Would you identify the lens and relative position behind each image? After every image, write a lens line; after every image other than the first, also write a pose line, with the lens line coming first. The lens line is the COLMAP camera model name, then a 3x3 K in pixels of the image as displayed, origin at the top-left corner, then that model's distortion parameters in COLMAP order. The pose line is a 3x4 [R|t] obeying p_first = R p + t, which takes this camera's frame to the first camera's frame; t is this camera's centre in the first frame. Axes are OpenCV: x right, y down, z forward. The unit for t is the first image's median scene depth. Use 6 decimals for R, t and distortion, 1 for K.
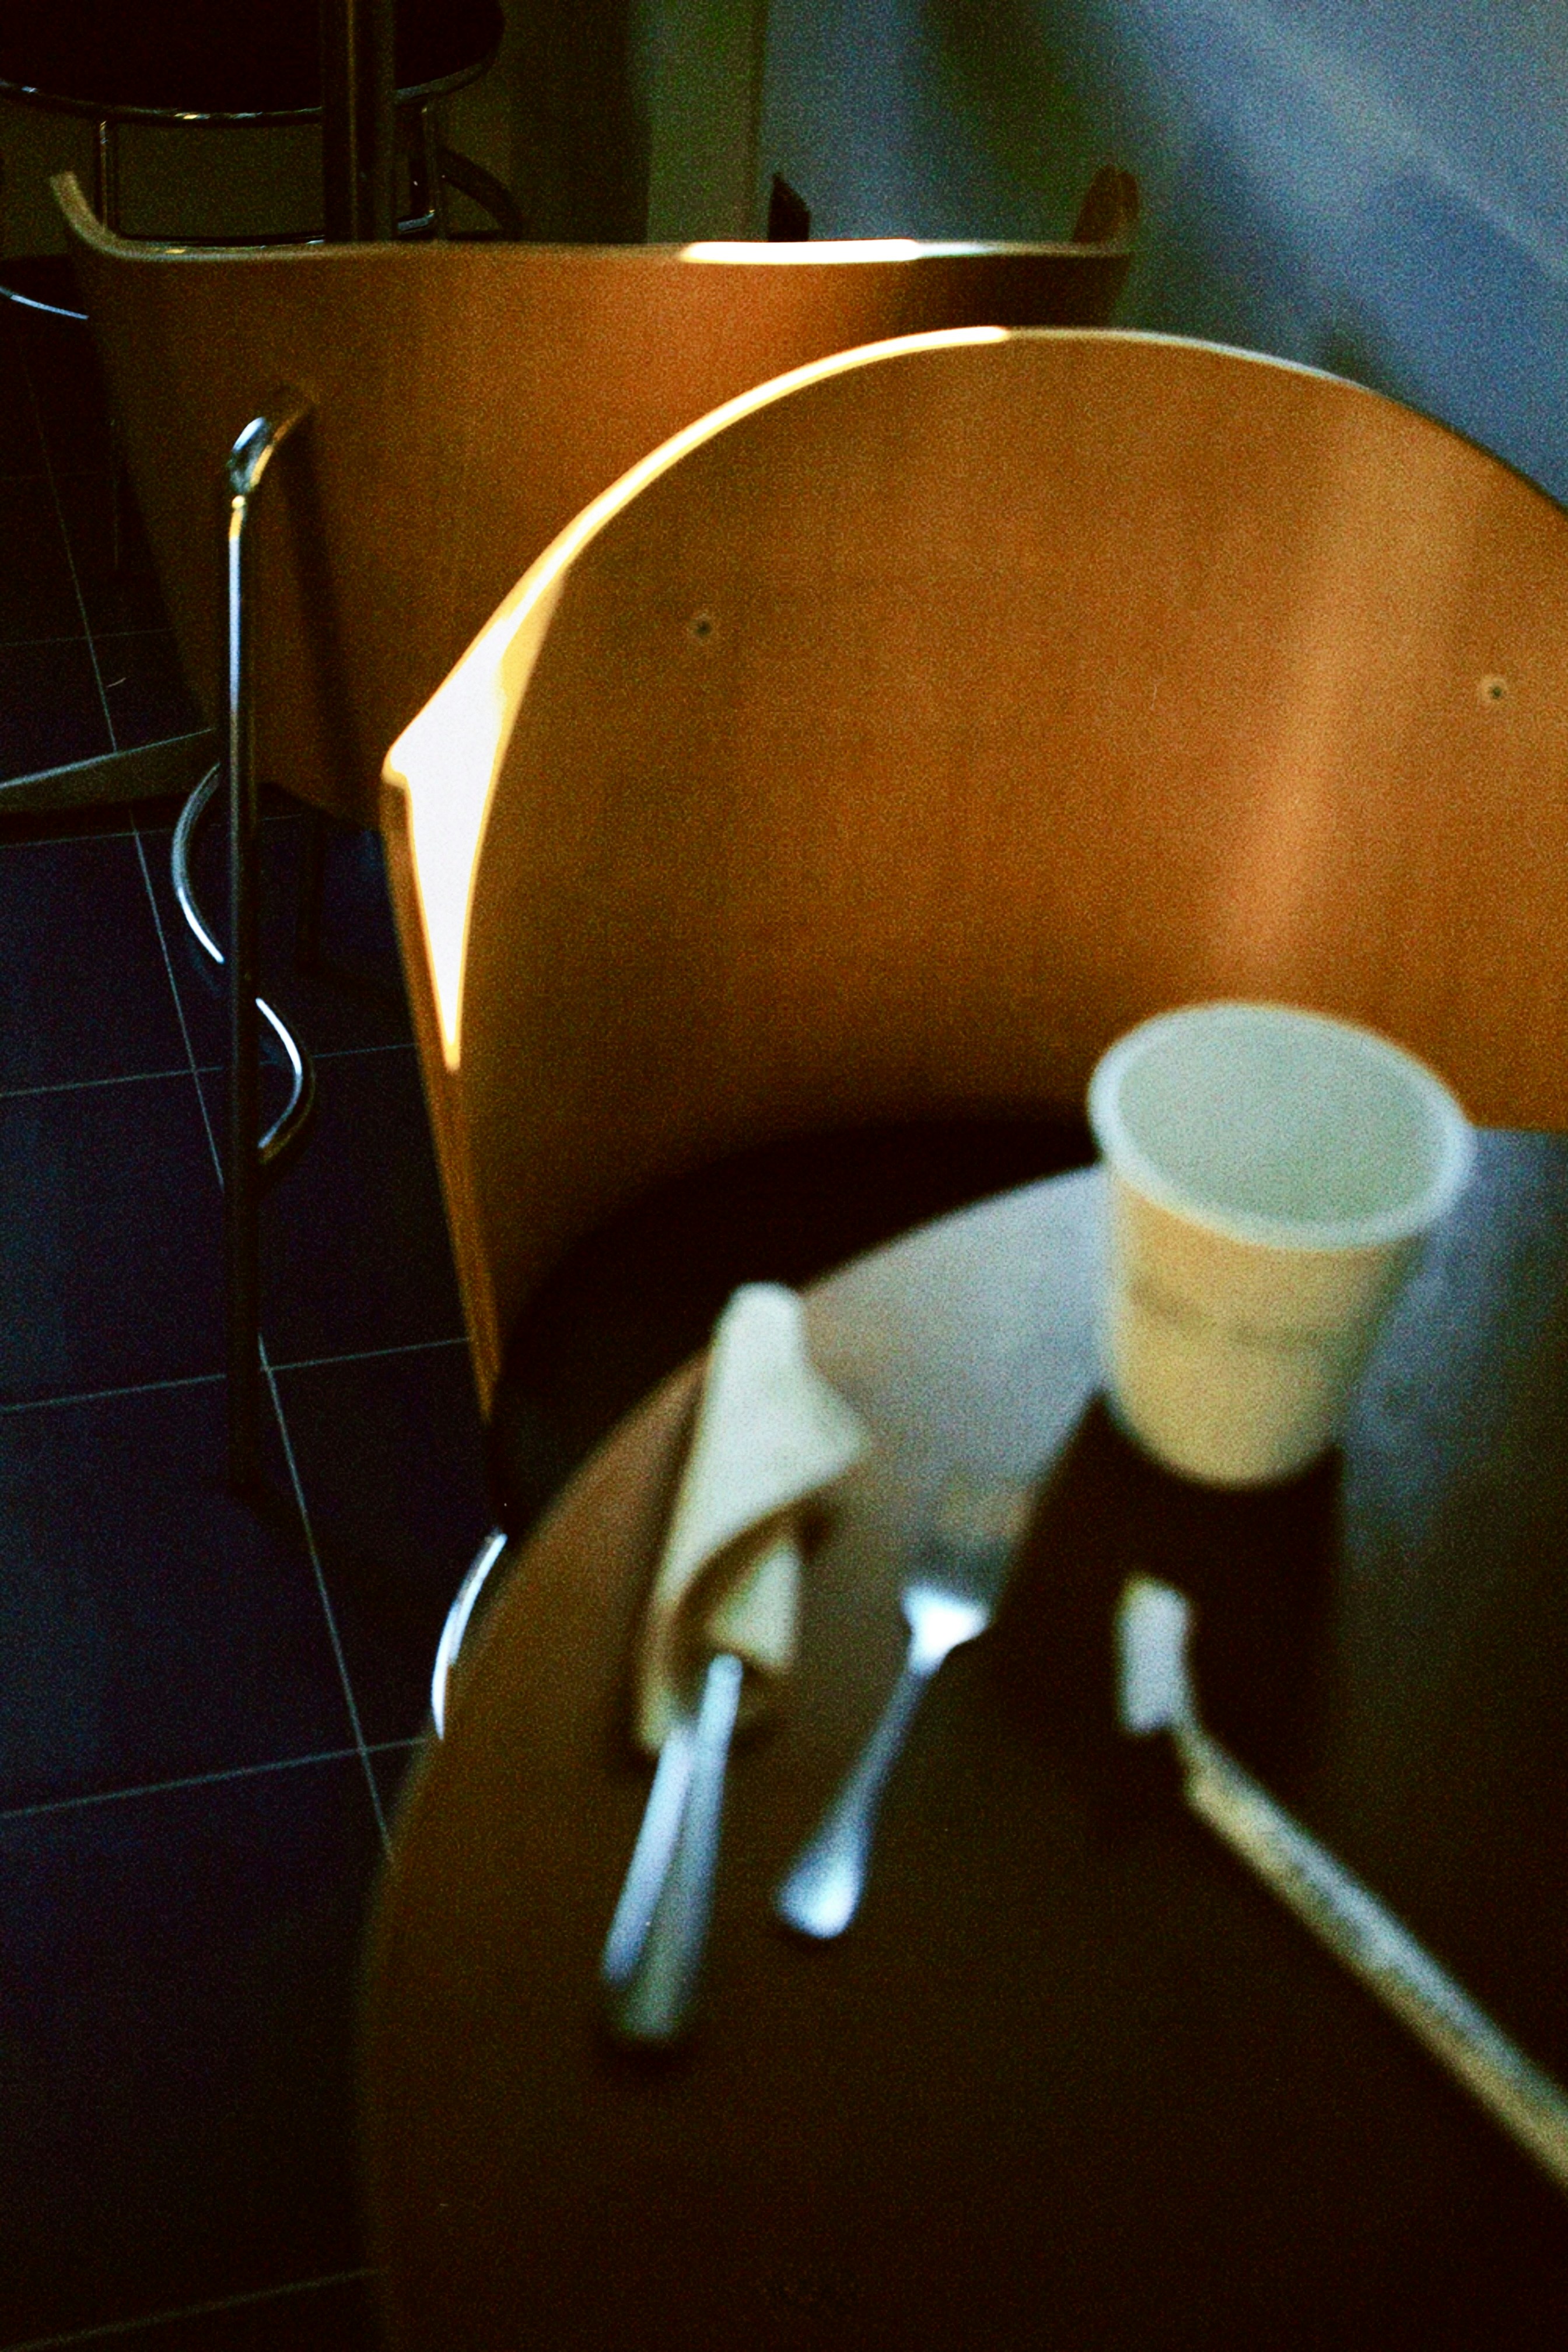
lens RADIAL K [[2324.9, 0, 784.0], [0, 2324.9, 1175.8], [0, 0, 1]] dist [0.004330, 0.000000]
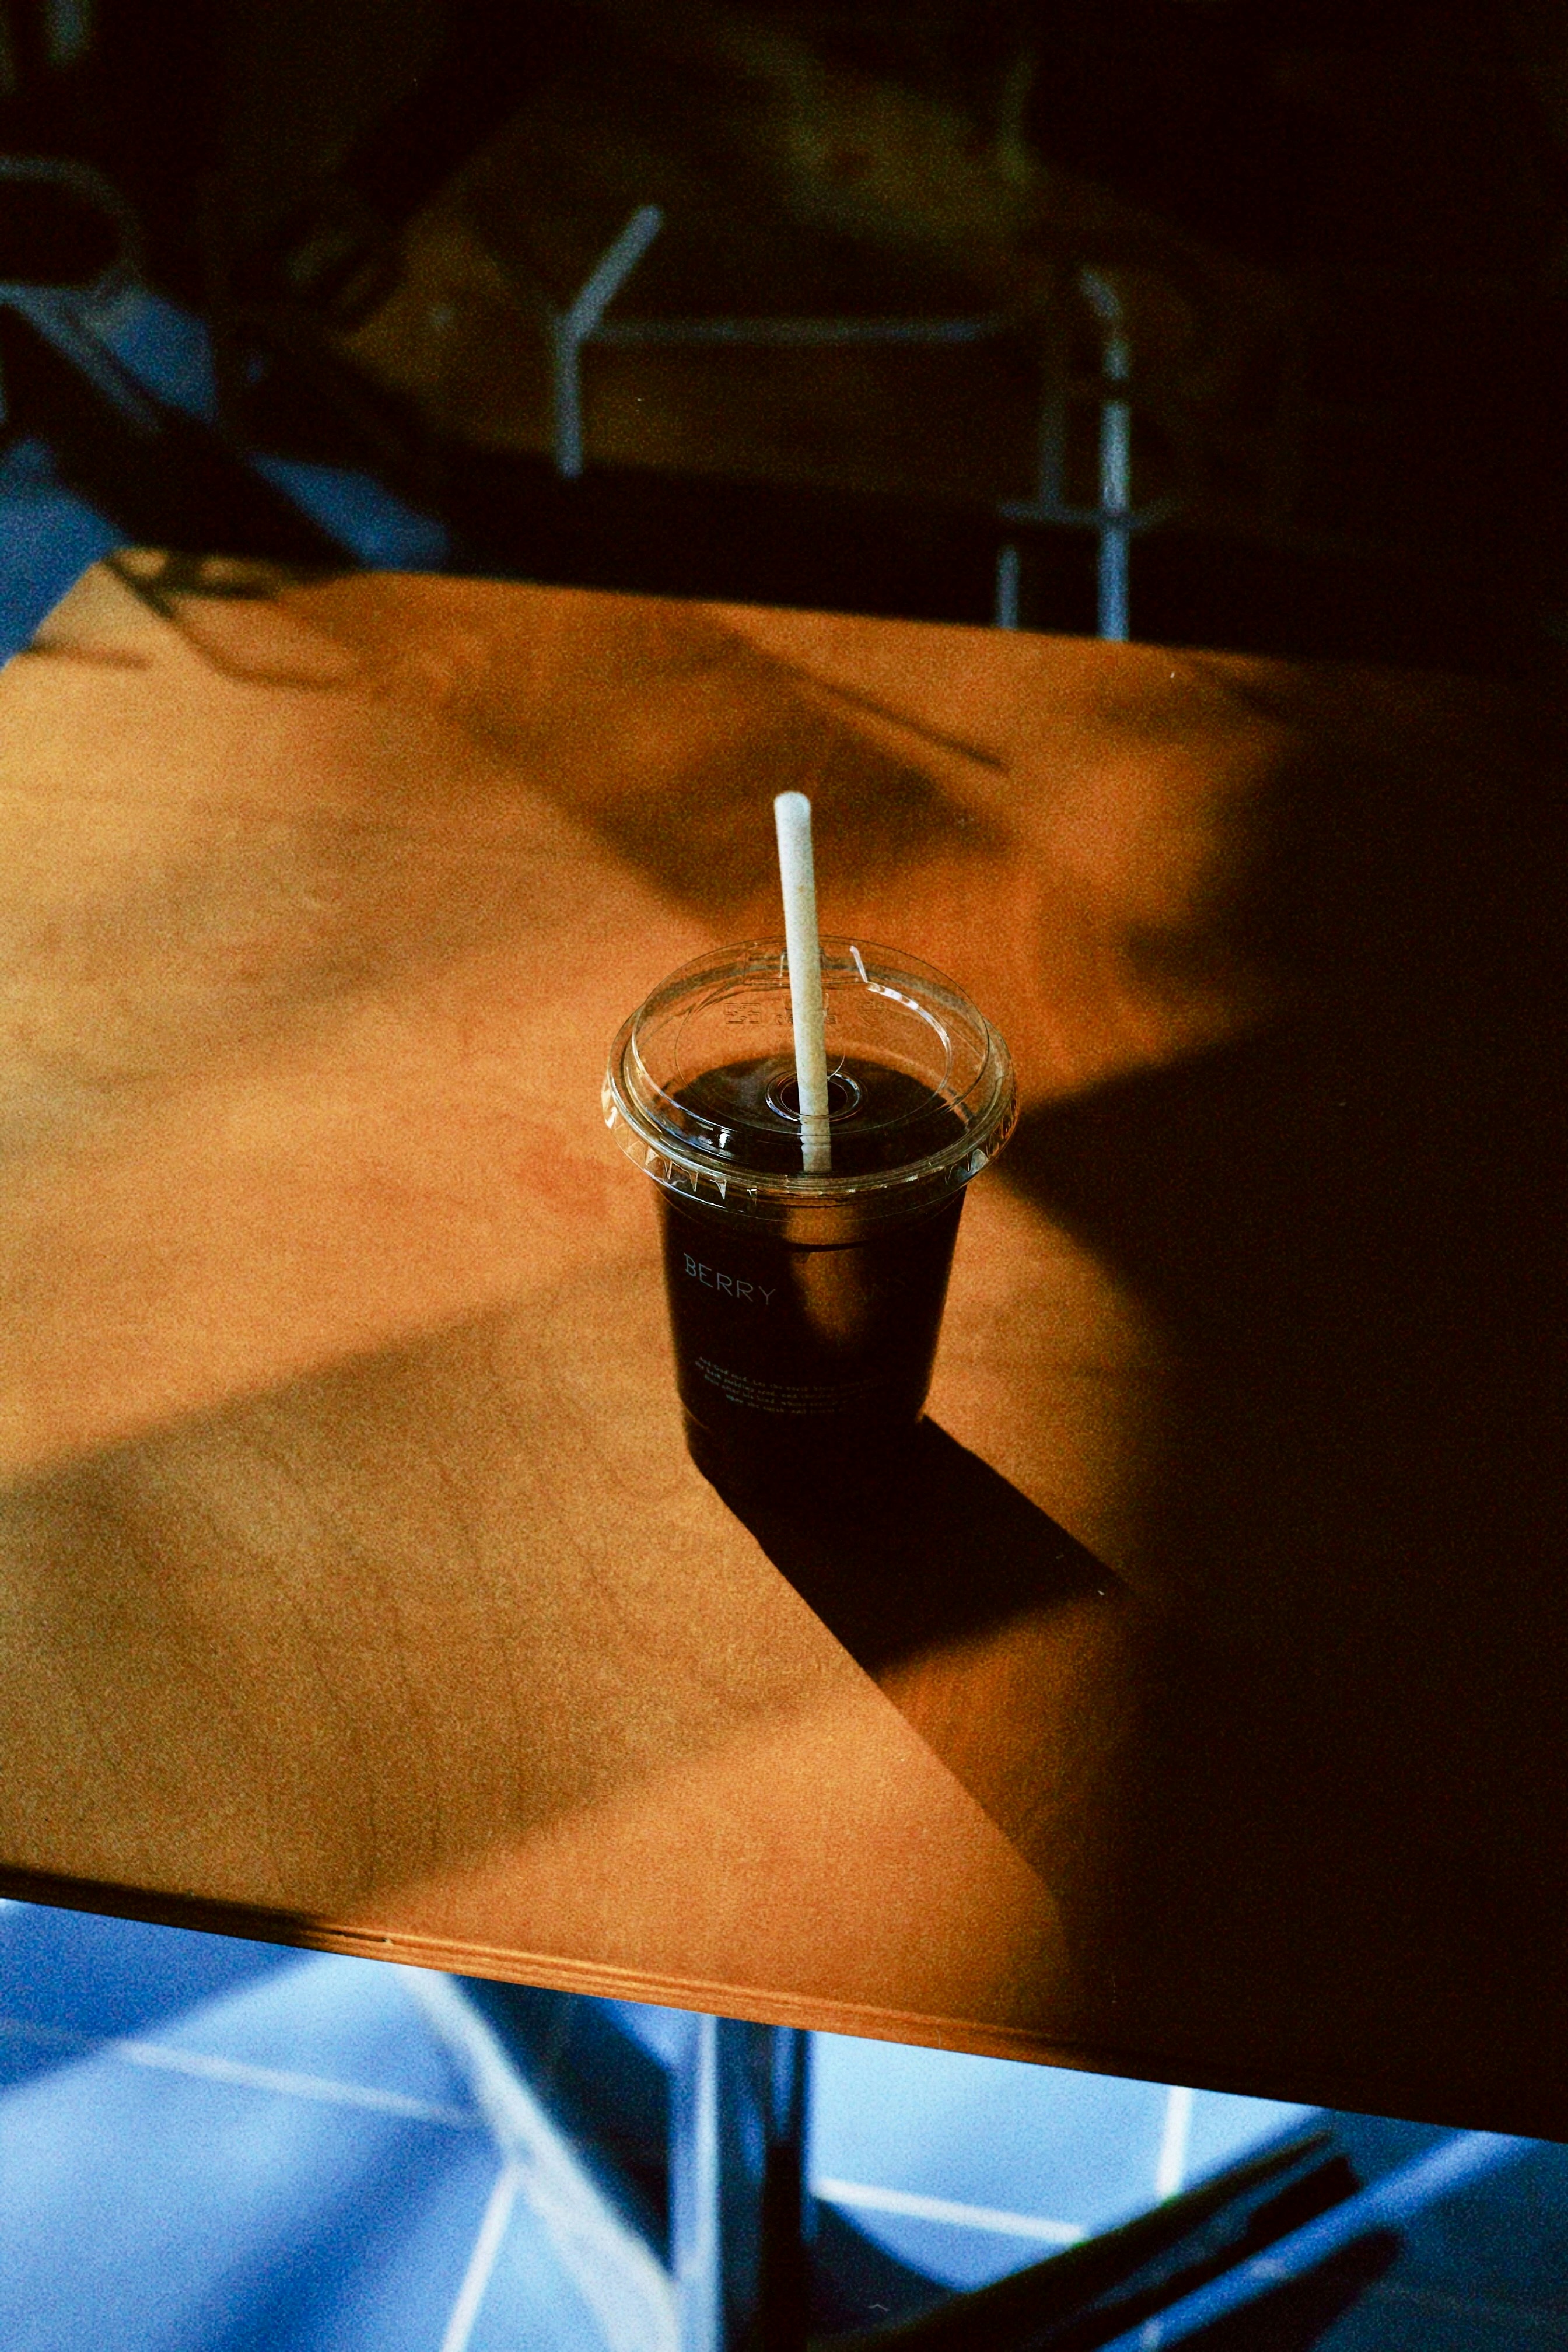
lens RADIAL K [[2324.9, 0, 784.0], [0, 2324.9, 1176.1], [0, 0, 1]] dist [0.004330, 0.000000]
pose [[1.000000, 0.000168, 0.000026, -0.000067], [-0.000168, 0.999999, 0.001364, -0.302415], [-0.000026, -0.001364, 0.999999, 0.000177]]
